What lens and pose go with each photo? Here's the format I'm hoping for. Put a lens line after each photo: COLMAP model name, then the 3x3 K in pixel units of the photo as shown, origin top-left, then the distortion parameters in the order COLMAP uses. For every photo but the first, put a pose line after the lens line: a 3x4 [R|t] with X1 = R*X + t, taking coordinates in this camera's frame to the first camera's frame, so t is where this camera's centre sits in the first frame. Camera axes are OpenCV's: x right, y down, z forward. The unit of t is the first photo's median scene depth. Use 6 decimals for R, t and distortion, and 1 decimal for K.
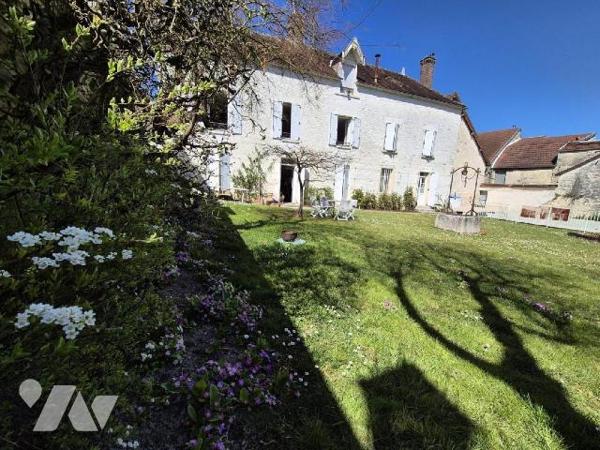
lens RADIAL K [[245.1, 0, 301.4], [0, 245.1, 221.5], [0, 0, 1]] dist [-0.000463, 0.000044]
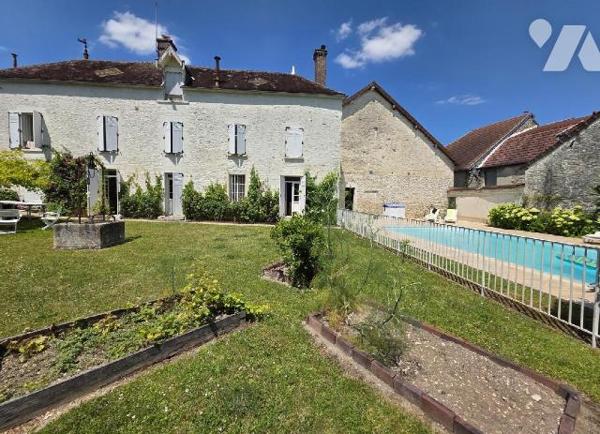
lens RADIAL K [[254.7, 0, 300.6], [0, 254.7, 201.5], [0, 0, 1]] dist [0.002635, 0.000225]
pose [[0.960511, -0.035791, -0.275932, 0.821630], [-0.008899, 0.987233, -0.159031, 0.019792], [0.278101, 0.155207, 0.947930, 0.225186]]
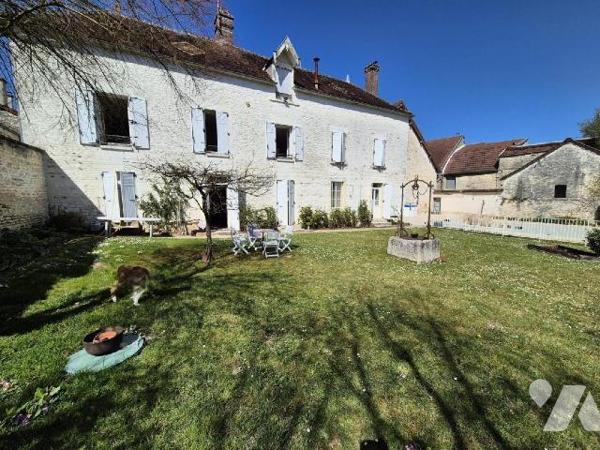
lens RADIAL K [[245.1, 0, 301.4], [0, 245.1, 221.5], [0, 0, 1]] dist [-0.000463, 0.000044]
pose [[0.989476, -0.066675, 0.128417, 0.093766], [0.072343, 0.996578, -0.039990, -0.043496], [-0.125311, 0.048860, 0.990914, 0.128459]]
